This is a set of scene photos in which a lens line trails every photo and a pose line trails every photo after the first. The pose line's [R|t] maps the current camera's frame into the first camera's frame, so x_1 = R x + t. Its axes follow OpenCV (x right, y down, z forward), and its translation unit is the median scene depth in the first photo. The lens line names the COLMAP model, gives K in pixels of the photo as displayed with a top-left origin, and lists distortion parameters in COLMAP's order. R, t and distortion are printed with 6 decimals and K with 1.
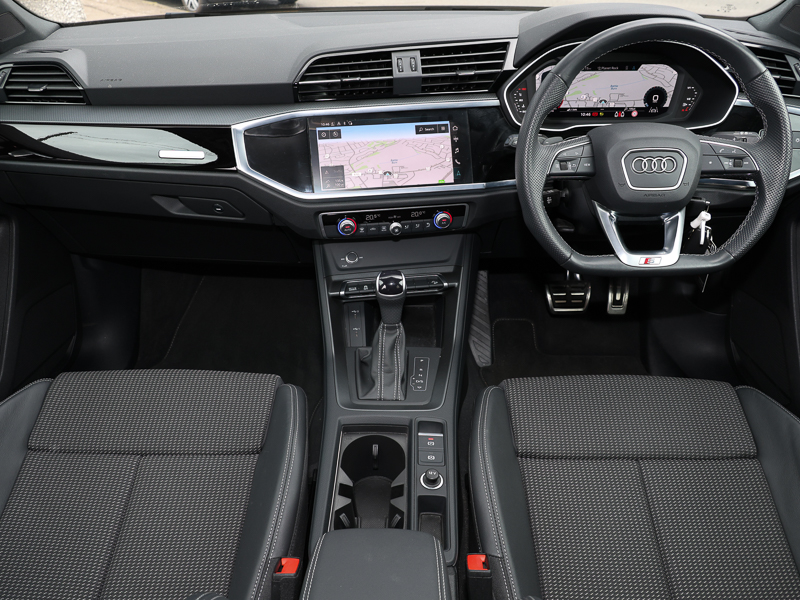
lens RADIAL K [[612.2, 0, 398.4], [0, 612.2, 290.8], [0, 0, 1]] dist [-0.001674, -0.003421]
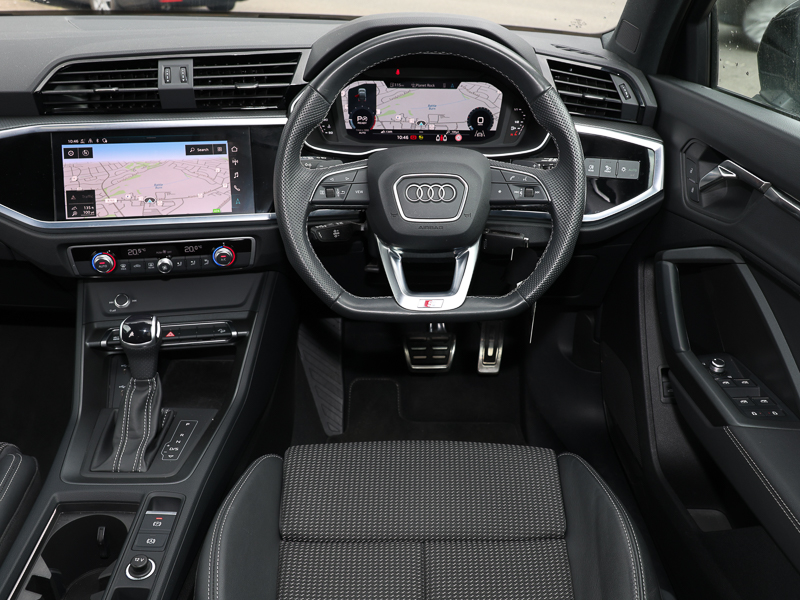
lens RADIAL K [[730.4, 0, 400.0], [0, 730.4, 300.0], [0, 0, 1]] dist [0.005472, -0.004481]
pose [[0.998334, 0.007213, 0.057255, 0.268826], [-0.003088, 0.997413, -0.071813, 0.016640], [-0.057625, 0.071517, 0.995773, -0.012718]]
